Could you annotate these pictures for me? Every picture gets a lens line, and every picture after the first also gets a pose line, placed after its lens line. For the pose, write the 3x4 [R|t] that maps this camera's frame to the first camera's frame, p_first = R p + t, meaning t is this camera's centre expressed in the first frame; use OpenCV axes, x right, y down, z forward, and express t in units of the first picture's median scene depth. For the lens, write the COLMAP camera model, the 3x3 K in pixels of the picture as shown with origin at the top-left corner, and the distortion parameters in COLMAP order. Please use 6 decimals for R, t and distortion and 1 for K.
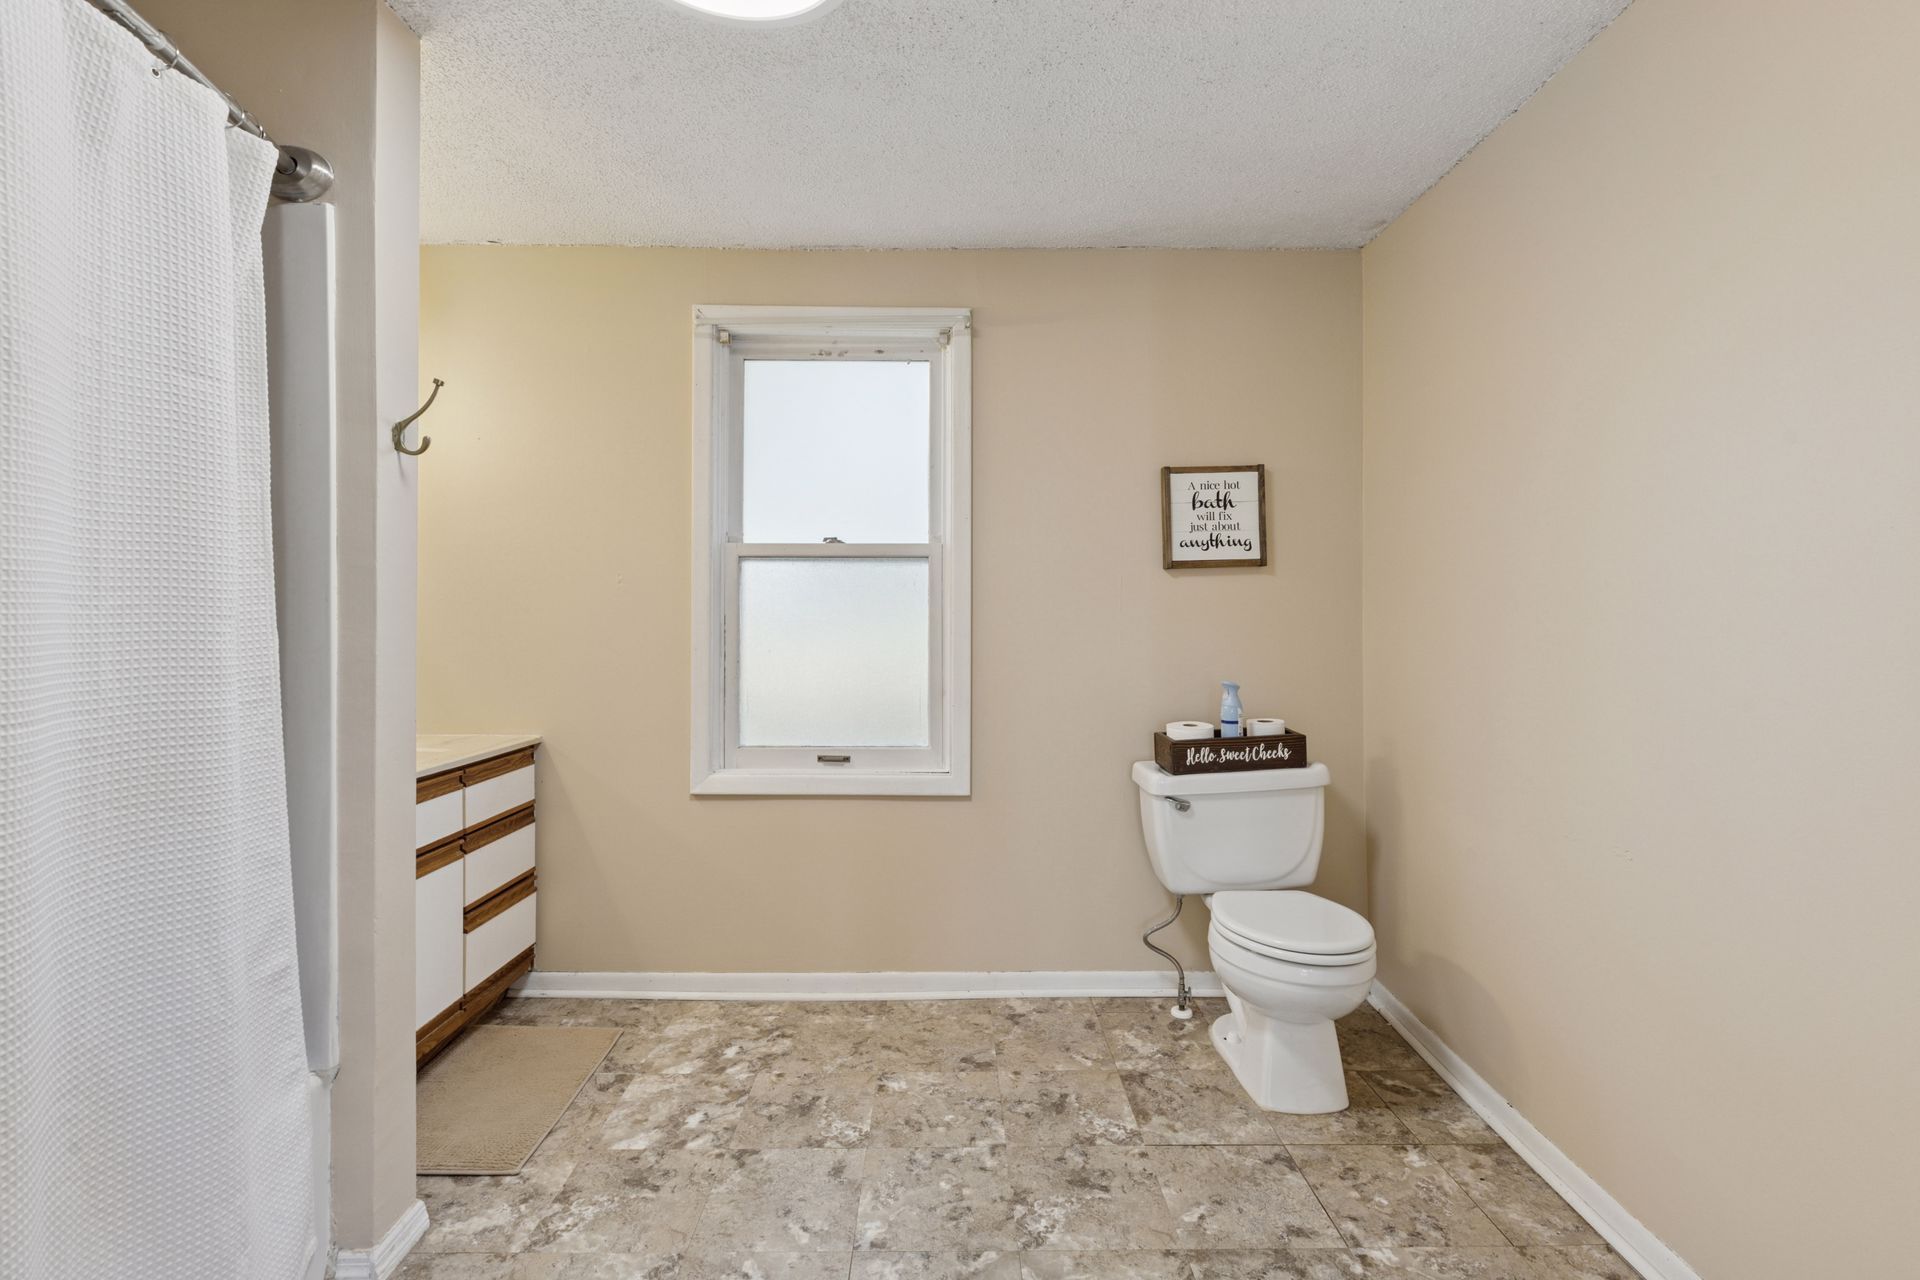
lens RADIAL K [[872.6, 0, 958.1], [0, 872.6, 634.8], [0, 0, 1]] dist [0.001700, -0.001369]
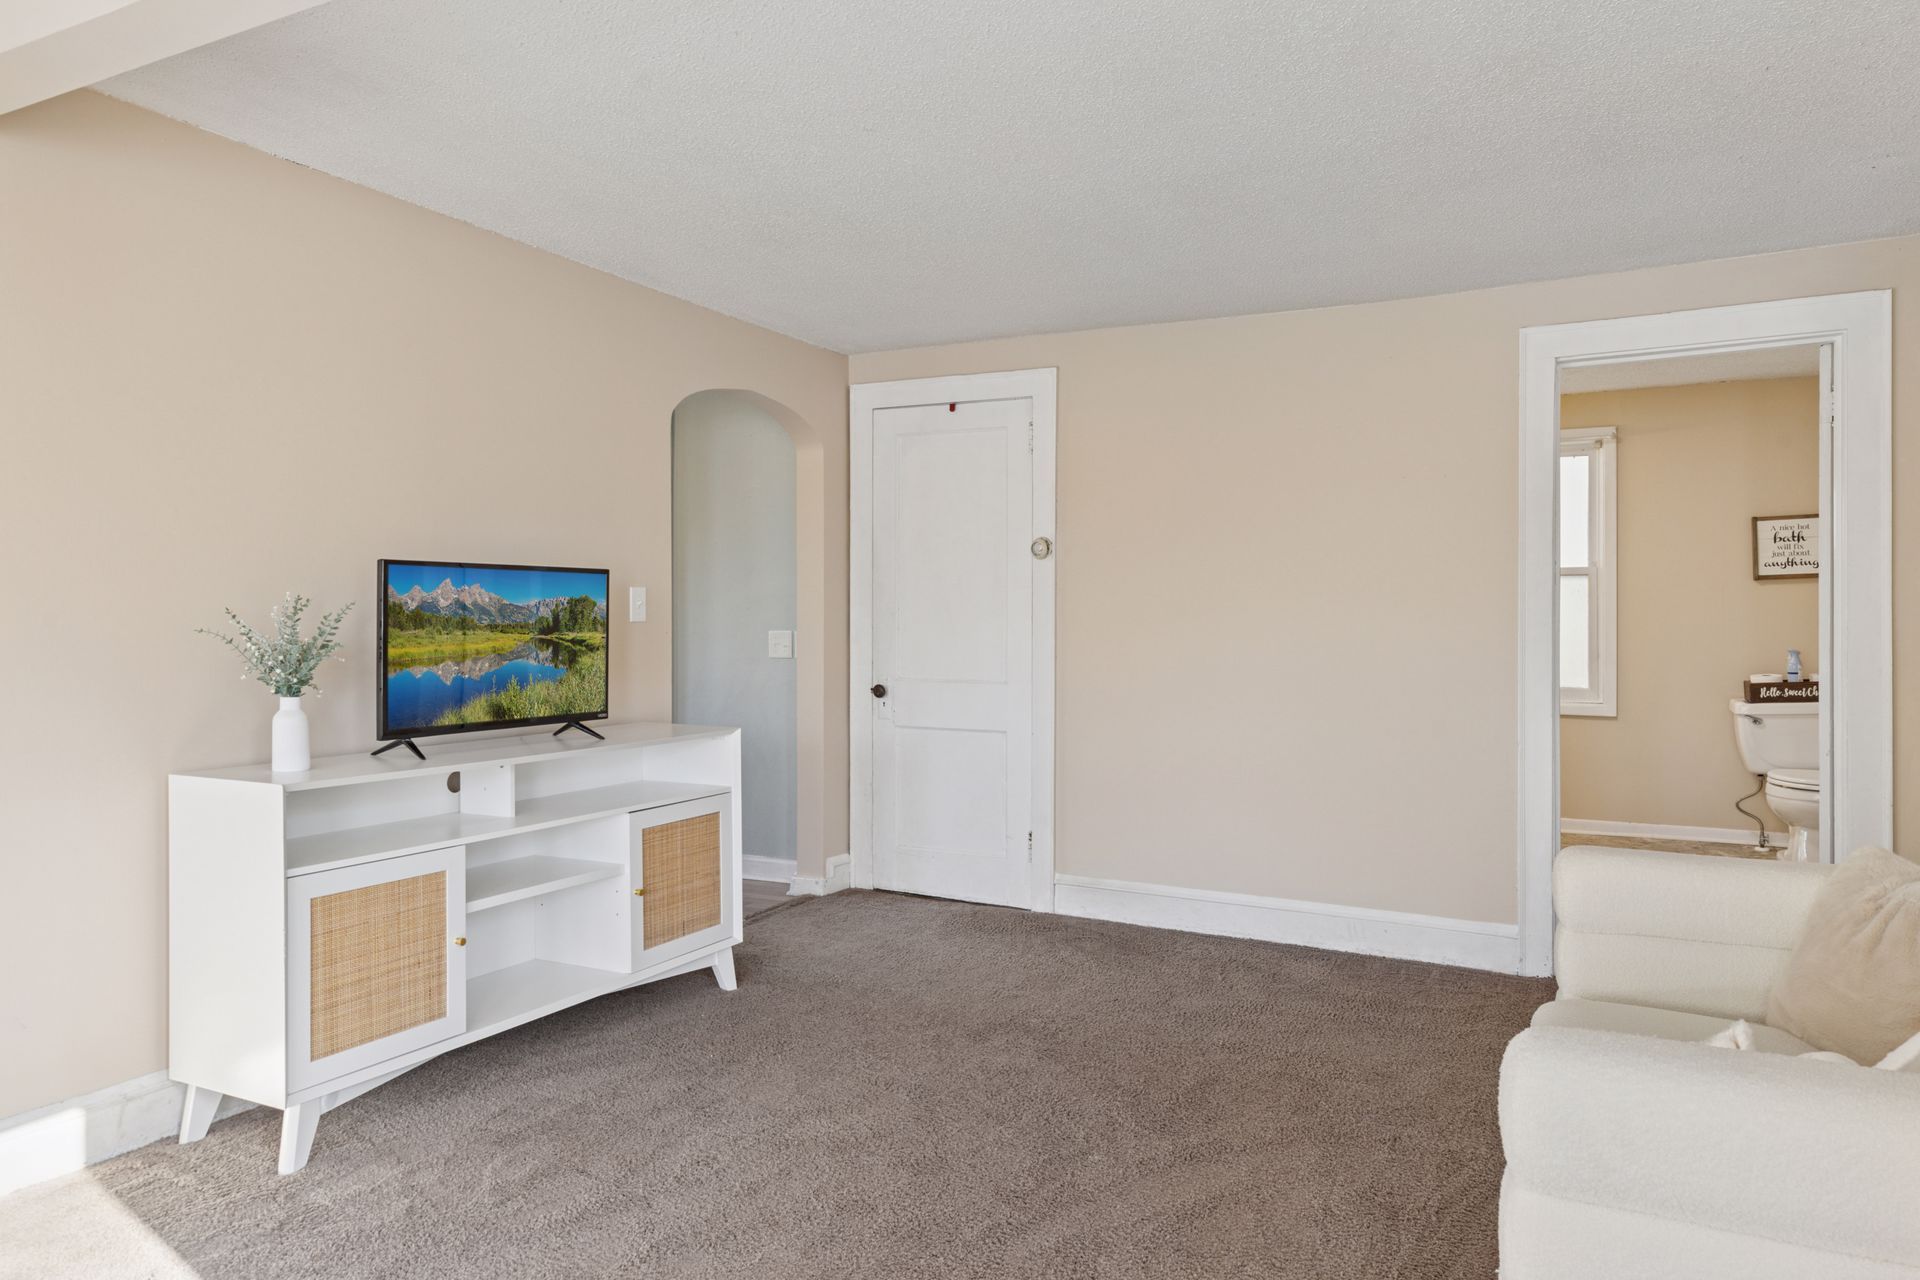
lens RADIAL K [[1244.9, 0, 944.4], [0, 1244.9, 610.1], [0, 0, 1]] dist [-0.001263, -0.001636]
pose [[0.885894, -0.002812, -0.463880, -0.021615], [-0.003564, 0.999911, -0.012868, 0.014764], [0.463875, 0.013053, 0.885805, -1.784460]]
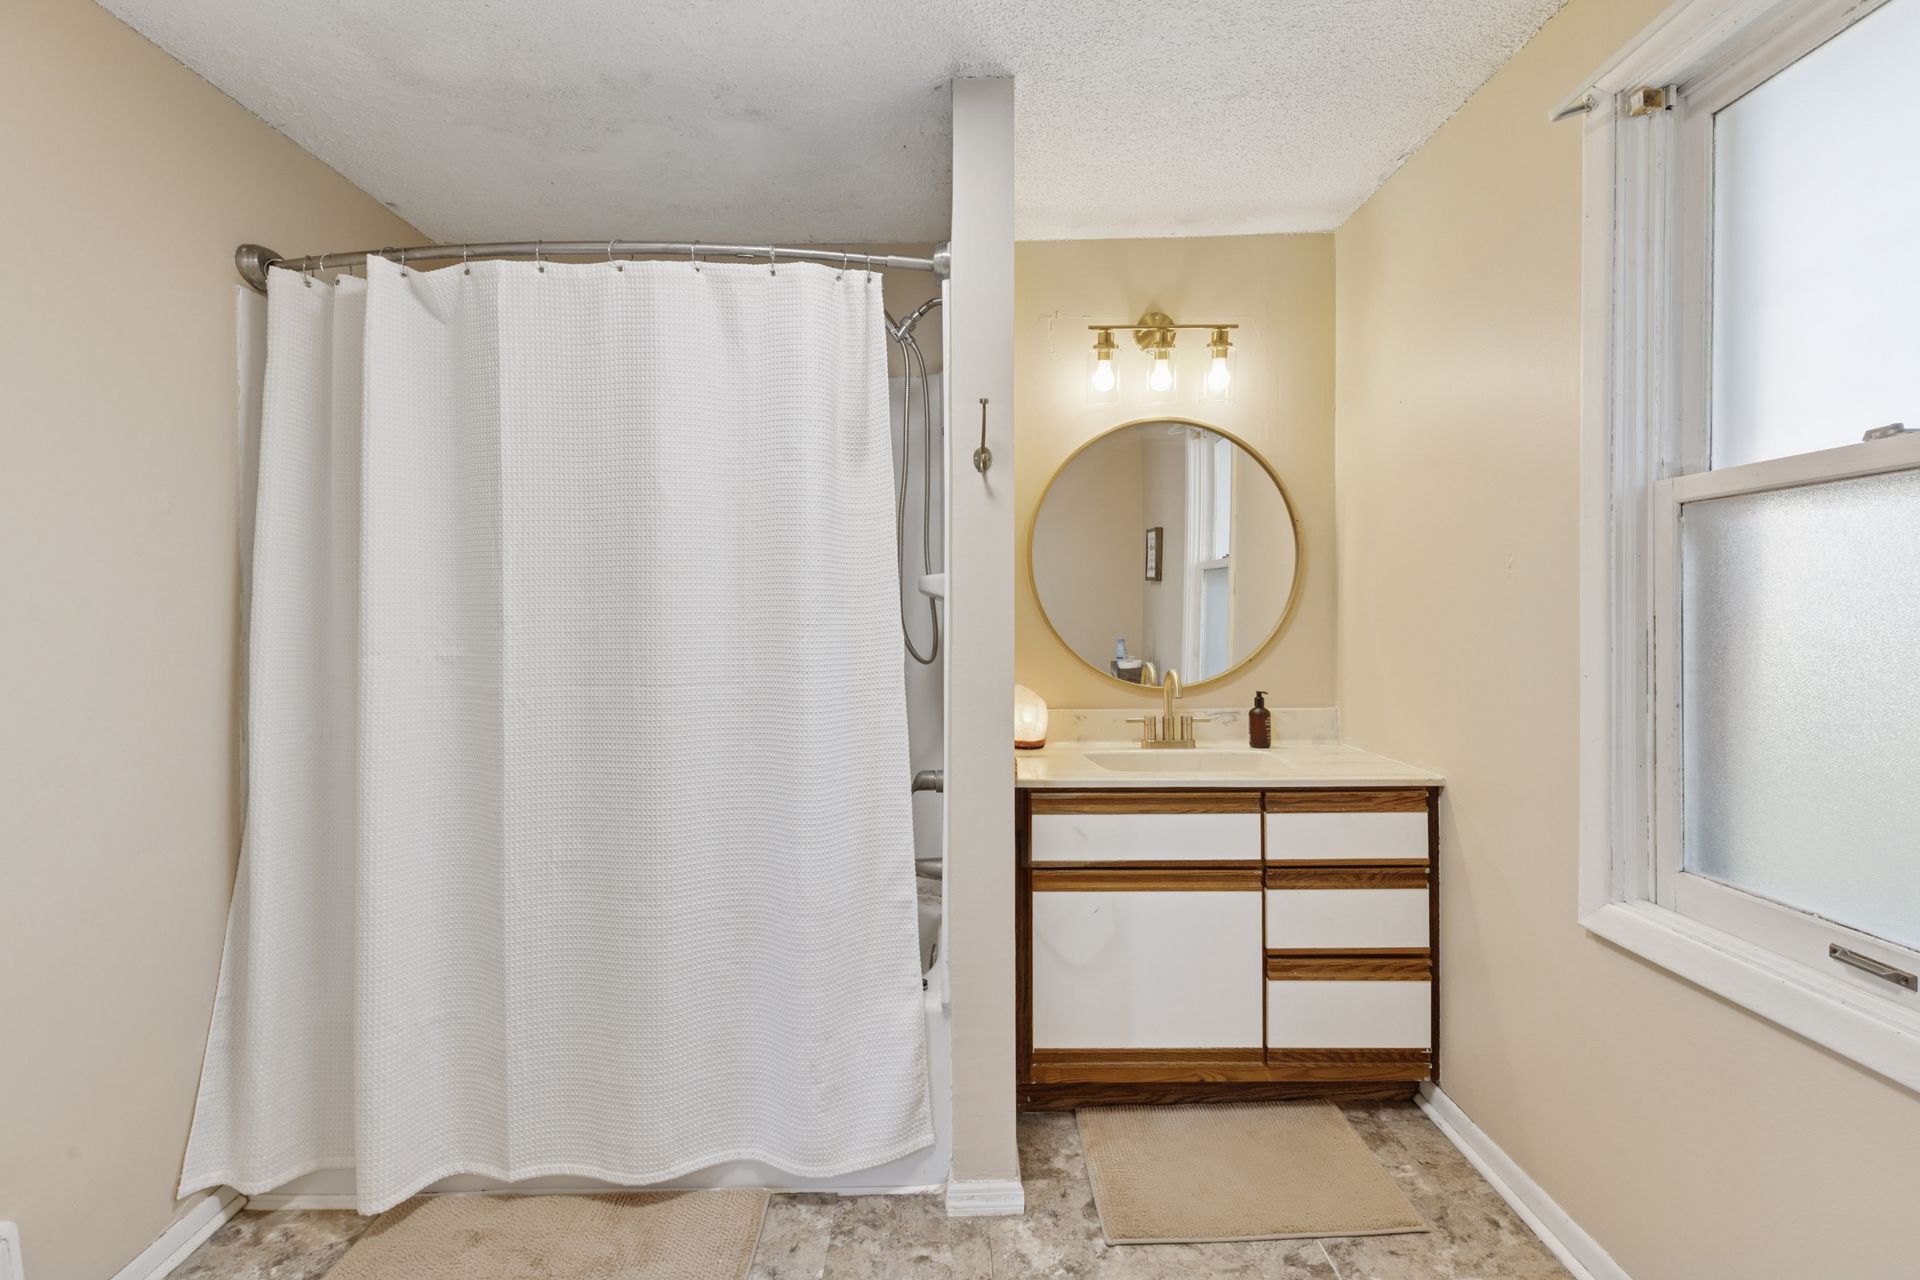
lens RADIAL K [[872.6, 0, 965.9], [0, 872.6, 613.8], [0, 0, 1]] dist [0.001700, -0.001369]
pose [[0.001400, -0.005140, -0.999986, 0.274479], [-0.011340, 0.999922, -0.005156, -0.016375], [0.999935, 0.011347, 0.001342, 0.590077]]
